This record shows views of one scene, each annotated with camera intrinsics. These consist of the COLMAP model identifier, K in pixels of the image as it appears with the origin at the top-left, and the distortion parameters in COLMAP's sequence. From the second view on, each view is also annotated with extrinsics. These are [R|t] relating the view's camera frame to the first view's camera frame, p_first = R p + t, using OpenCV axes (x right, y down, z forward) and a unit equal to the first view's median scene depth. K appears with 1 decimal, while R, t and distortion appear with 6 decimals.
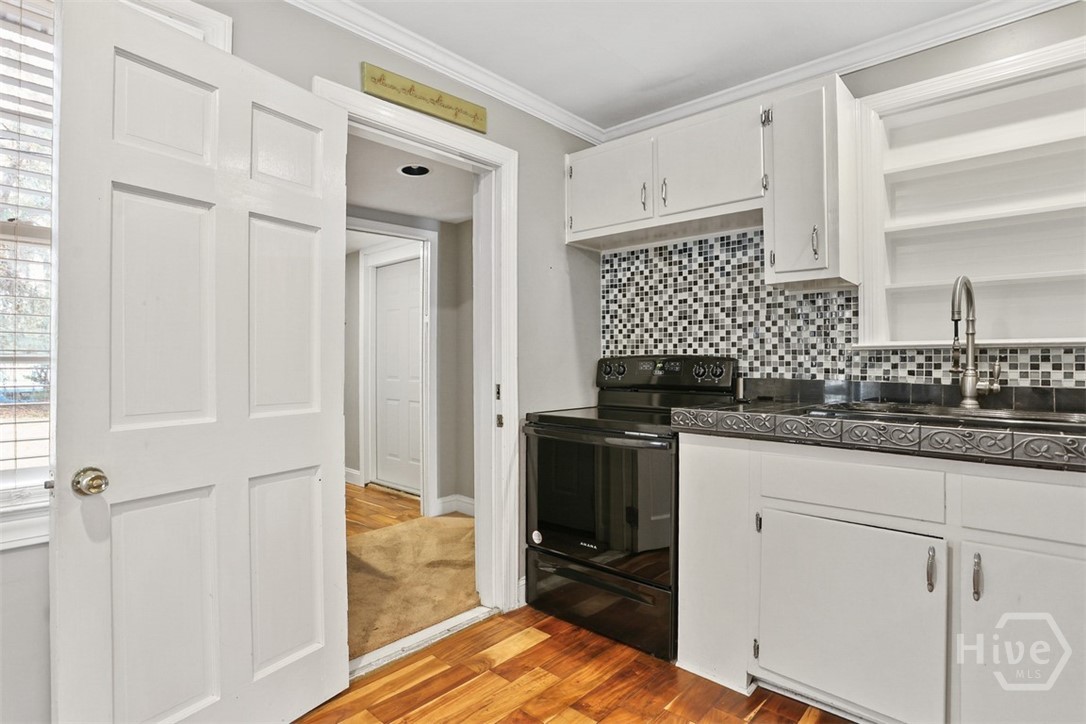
lens RADIAL K [[559.1, 0, 534.9], [0, 559.1, 357.7], [0, 0, 1]] dist [-0.056749, 0.020742]
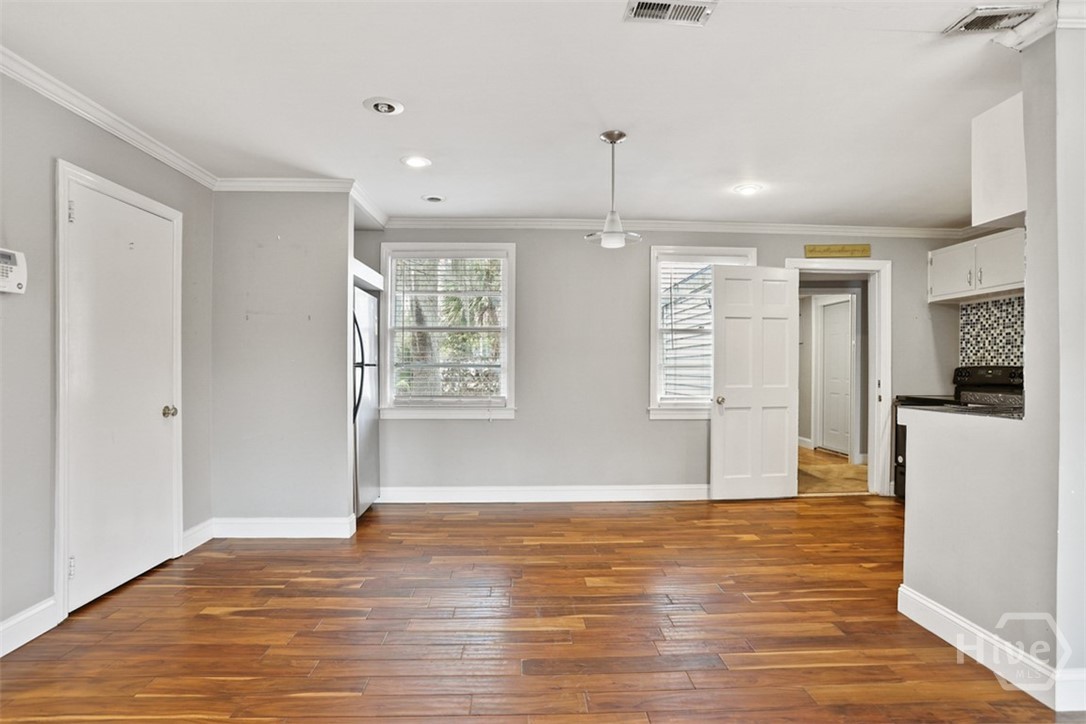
lens RADIAL K [[552.3, 0, 526.5], [0, 552.3, 368.0], [0, 0, 1]] dist [-0.049868, 0.018424]
pose [[0.693402, 0.009176, -0.720493, 0.460663], [-0.003459, 0.999950, 0.009406, -0.009092], [0.720543, -0.004030, 0.693399, -1.258785]]
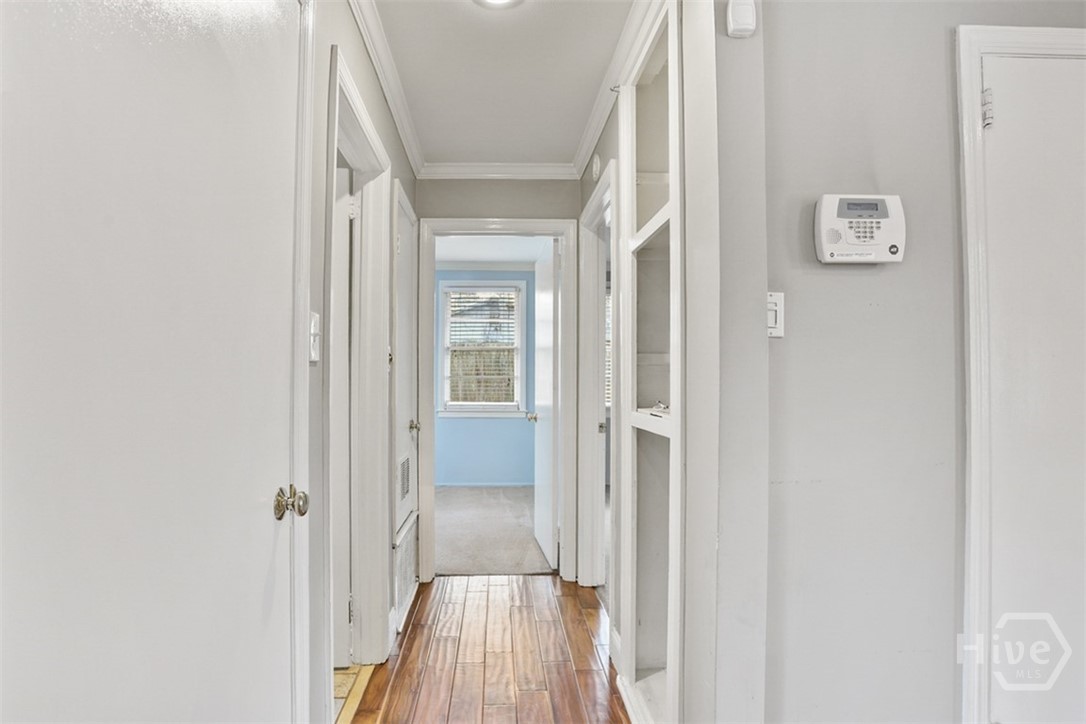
lens RADIAL K [[591.0, 0, 540.7], [0, 591.0, 369.2], [0, 0, 1]] dist [-0.049516, 0.017971]
pose [[-0.695631, -0.011918, -0.718300, -0.098751], [0.004934, 0.999760, -0.021366, -0.000954], [0.718382, -0.018406, -0.695405, -1.094189]]
